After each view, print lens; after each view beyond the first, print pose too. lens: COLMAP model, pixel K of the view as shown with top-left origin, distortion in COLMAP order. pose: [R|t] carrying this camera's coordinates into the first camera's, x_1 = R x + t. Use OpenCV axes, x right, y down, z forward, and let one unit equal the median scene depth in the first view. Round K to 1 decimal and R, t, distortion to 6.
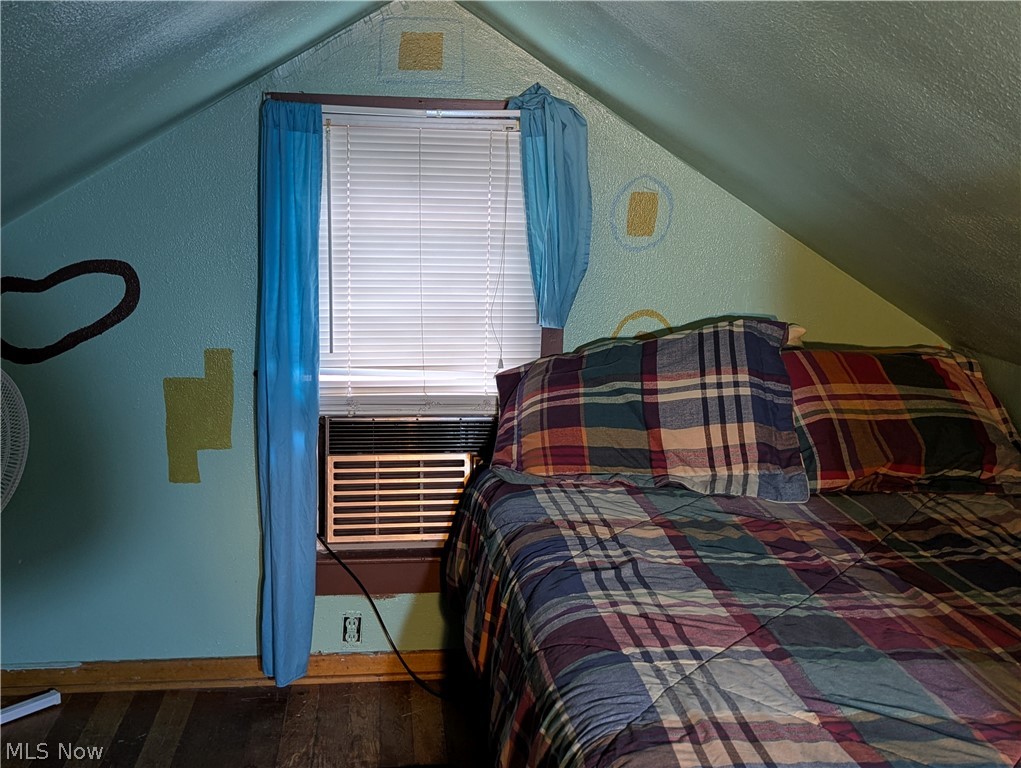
lens RADIAL K [[720.1, 0, 506.9], [0, 720.1, 381.5], [0, 0, 1]] dist [0.056342, -0.047465]
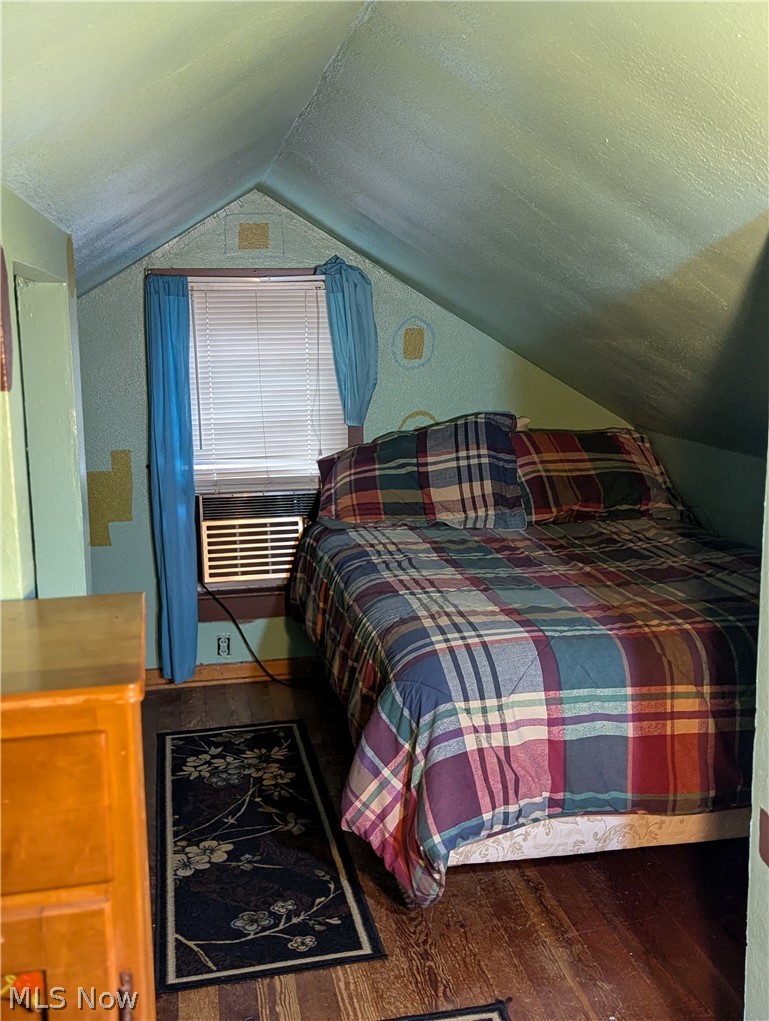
lens RADIAL K [[722.2, 0, 360.5], [0, 722.2, 513.9], [0, 0, 1]] dist [0.067511, -0.030321]
pose [[0.997323, -0.050495, 0.052880, -0.011672], [0.050292, 0.998721, 0.005169, 0.099147], [-0.053074, -0.002496, 0.998587, -0.460718]]
